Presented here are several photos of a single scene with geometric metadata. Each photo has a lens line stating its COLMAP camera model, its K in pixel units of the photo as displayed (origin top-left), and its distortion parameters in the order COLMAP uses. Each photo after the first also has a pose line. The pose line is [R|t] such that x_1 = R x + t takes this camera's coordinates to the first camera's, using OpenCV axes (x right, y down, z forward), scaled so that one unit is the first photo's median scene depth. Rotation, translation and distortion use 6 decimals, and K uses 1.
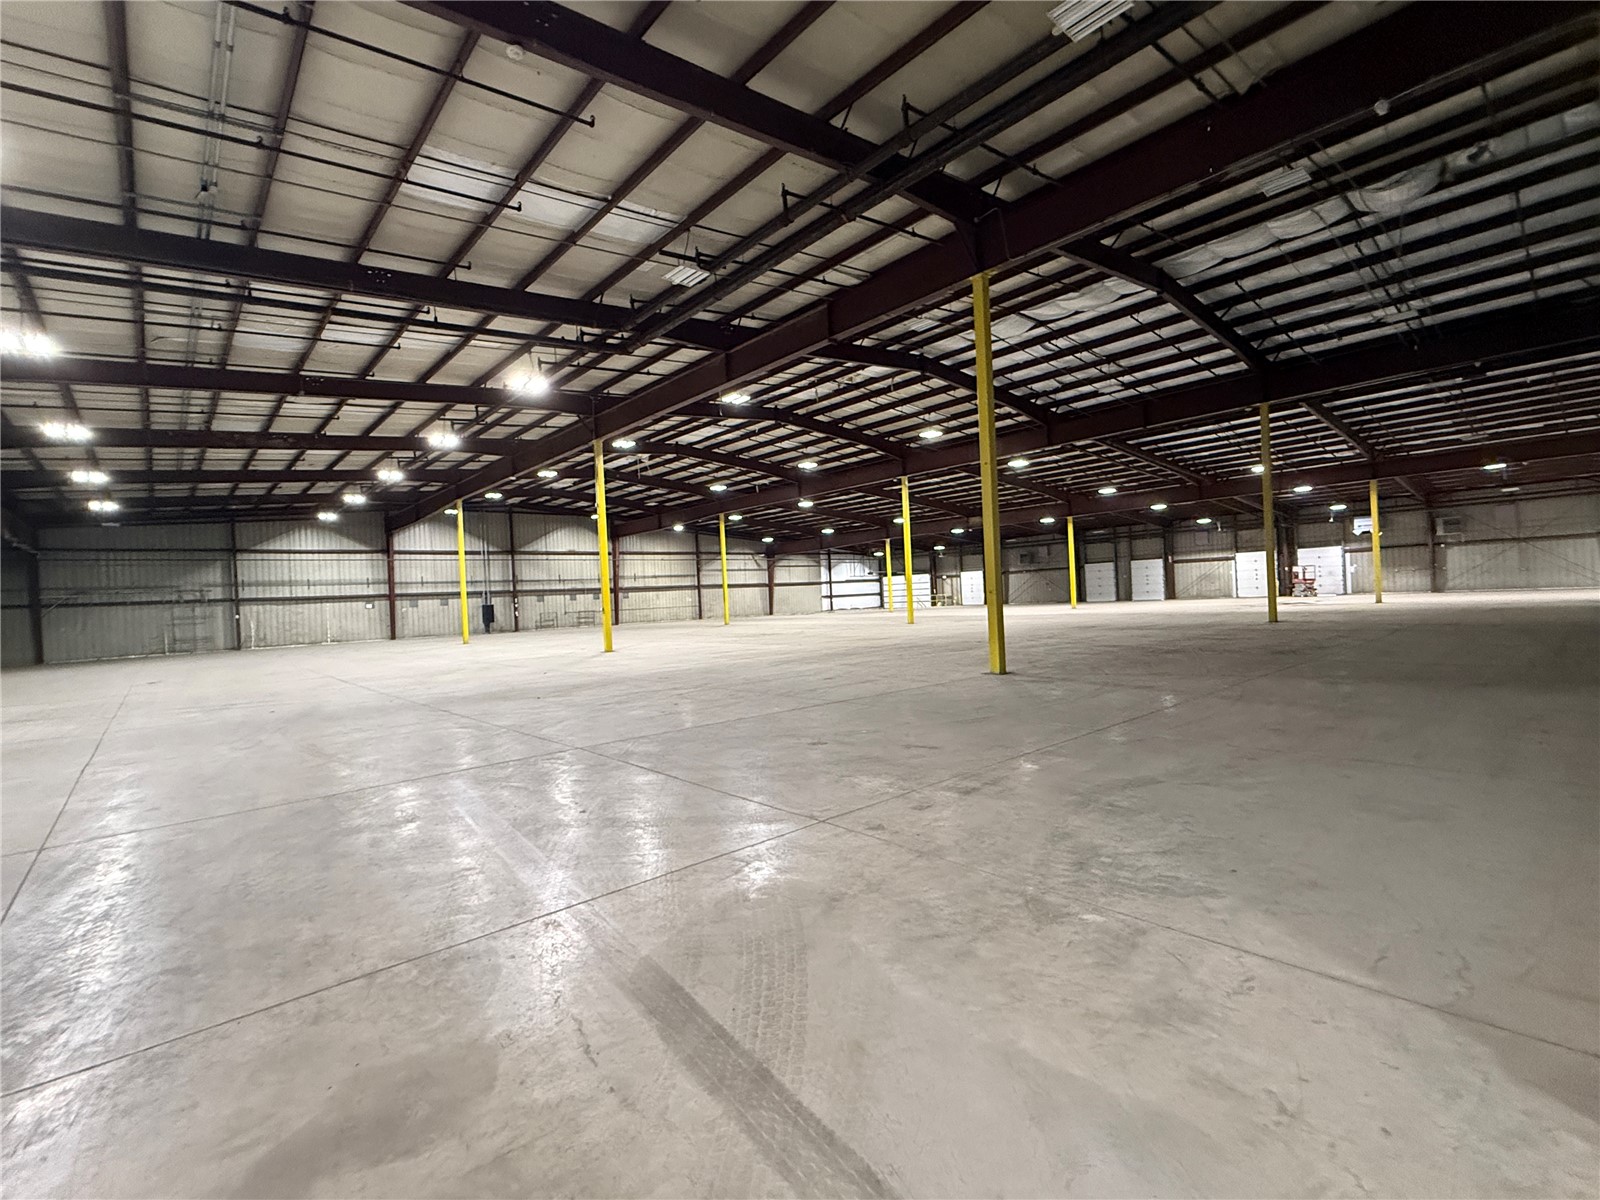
lens RADIAL K [[717.7, 0, 800.0], [0, 717.7, 600.0], [0, 0, 1]] dist [0.001467, 0.000272]
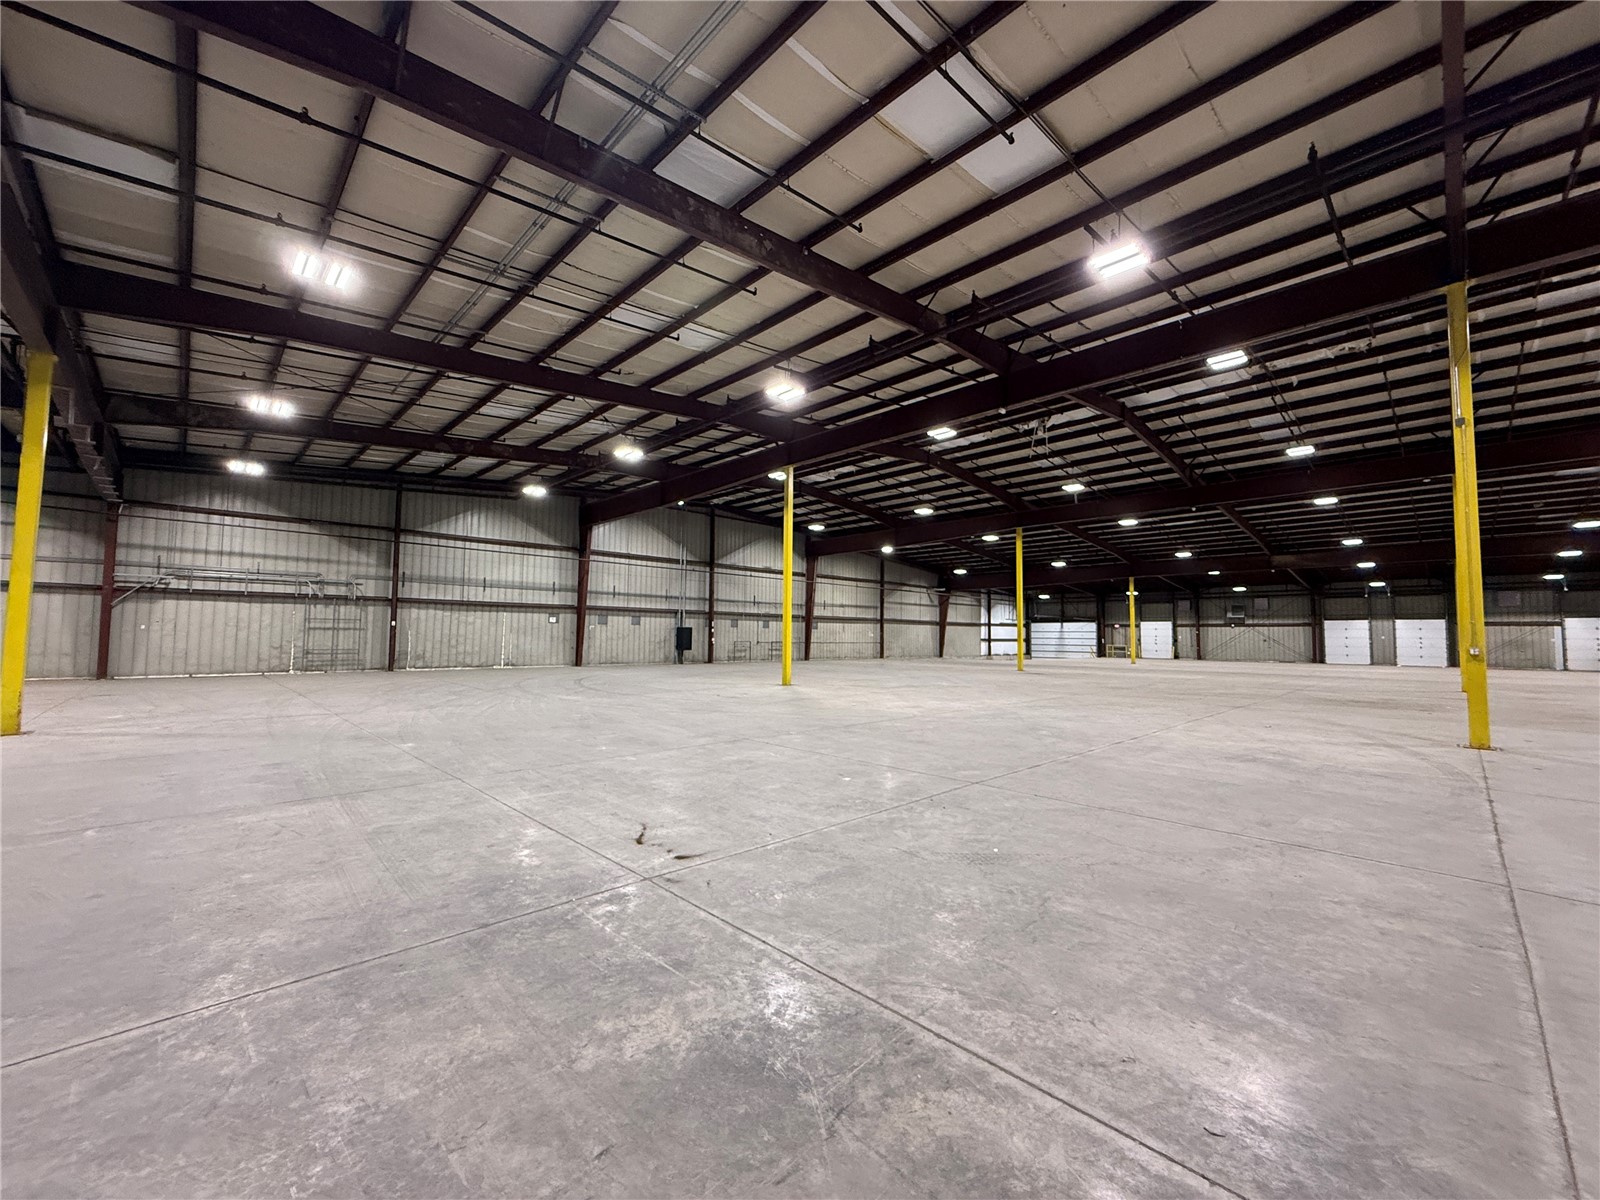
lens RADIAL K [[636.0, 0, 795.9], [0, 636.0, 601.4], [0, 0, 1]] dist [-0.000353, -0.000209]
pose [[0.997301, 0.059841, 0.042530, -0.333645], [-0.057134, 0.996424, -0.062243, 0.014407], [-0.046103, 0.059645, 0.997154, 0.287334]]
